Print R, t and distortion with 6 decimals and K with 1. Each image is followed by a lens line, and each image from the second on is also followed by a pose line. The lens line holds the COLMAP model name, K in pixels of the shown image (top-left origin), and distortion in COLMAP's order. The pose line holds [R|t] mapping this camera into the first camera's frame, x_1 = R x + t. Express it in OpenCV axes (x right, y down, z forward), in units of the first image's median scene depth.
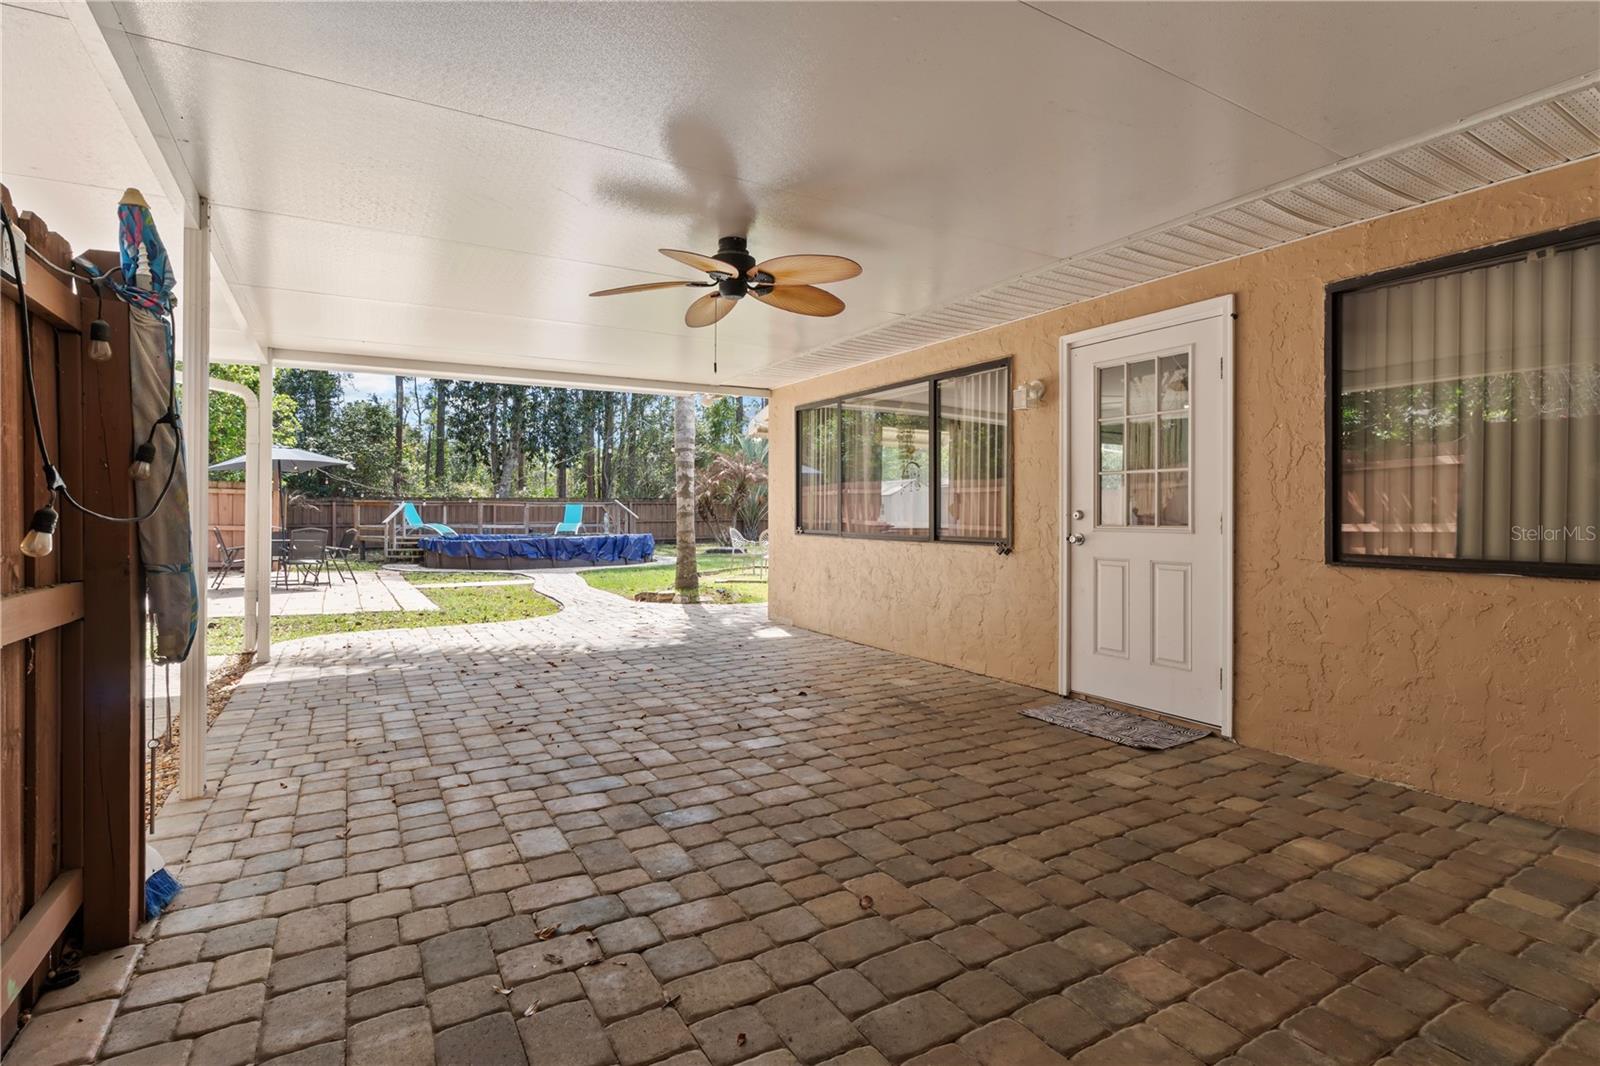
lens RADIAL K [[770.8, 0, 800.7], [0, 770.8, 527.3], [0, 0, 1]] dist [-0.001055, -0.000403]
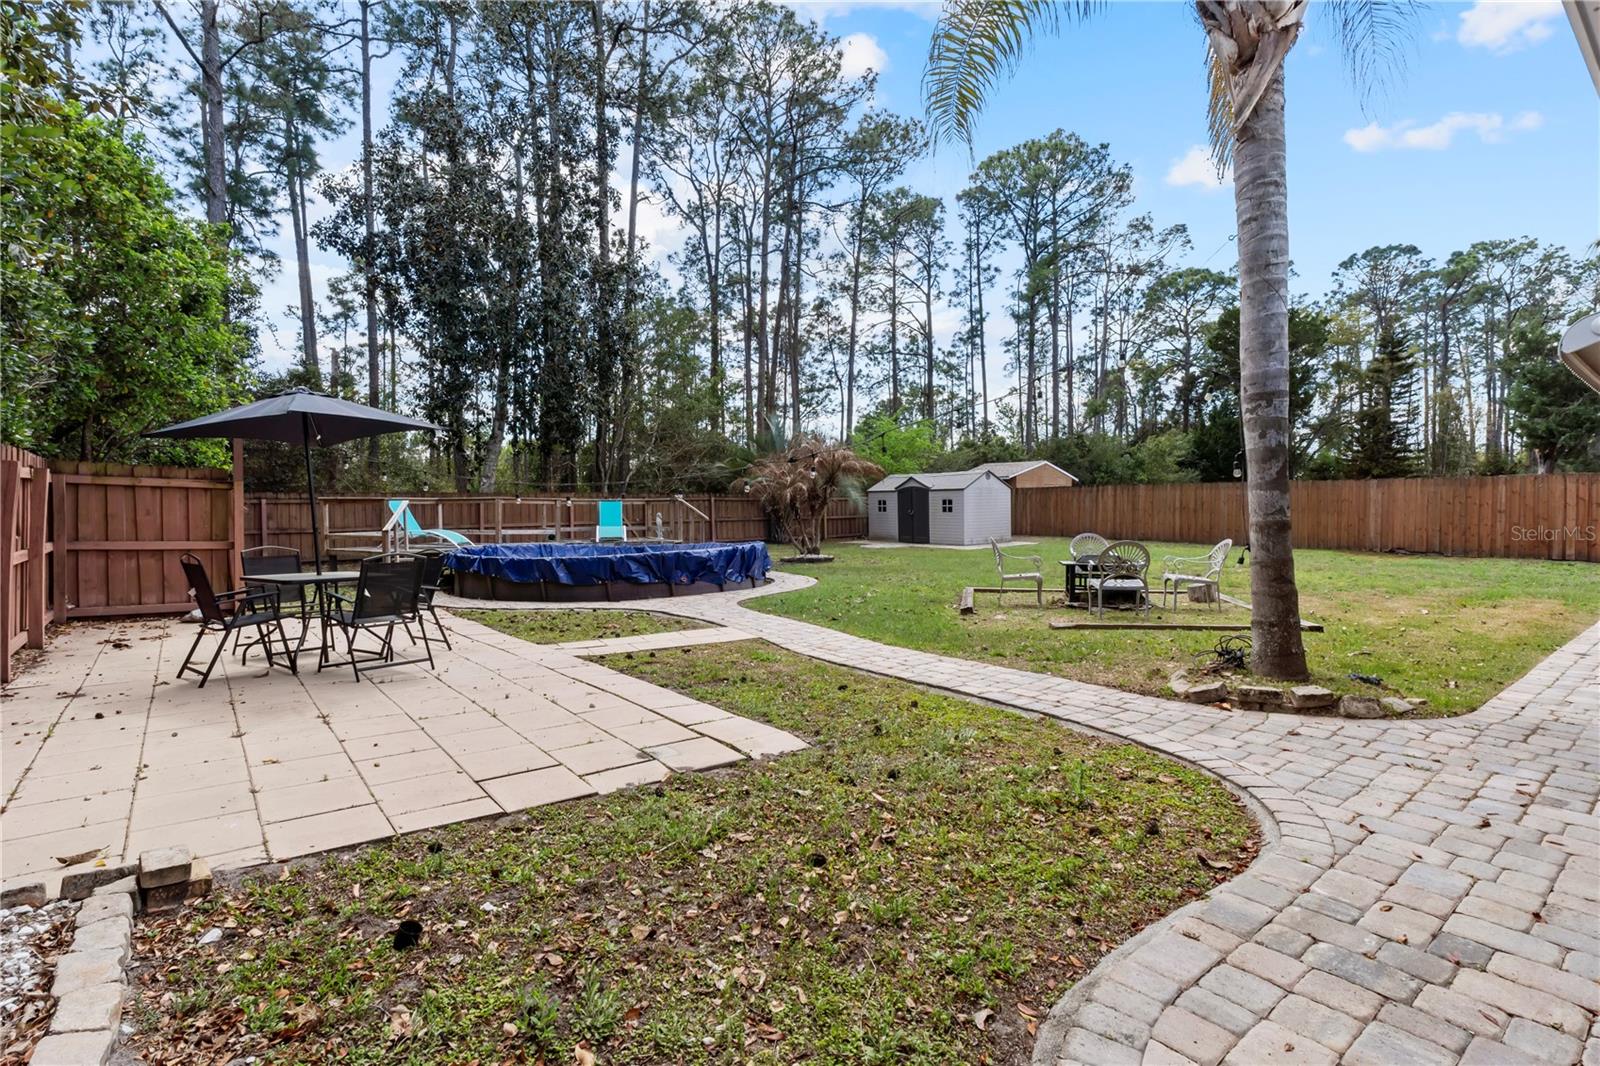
lens RADIAL K [[770.8, 0, 800.3], [0, 770.8, 525.0], [0, 0, 1]] dist [-0.001055, -0.000403]
pose [[0.990476, -0.007150, 0.137500, -0.249038], [0.006456, 0.999964, 0.005491, -0.010770], [-0.137535, -0.004551, 0.990487, 0.262014]]
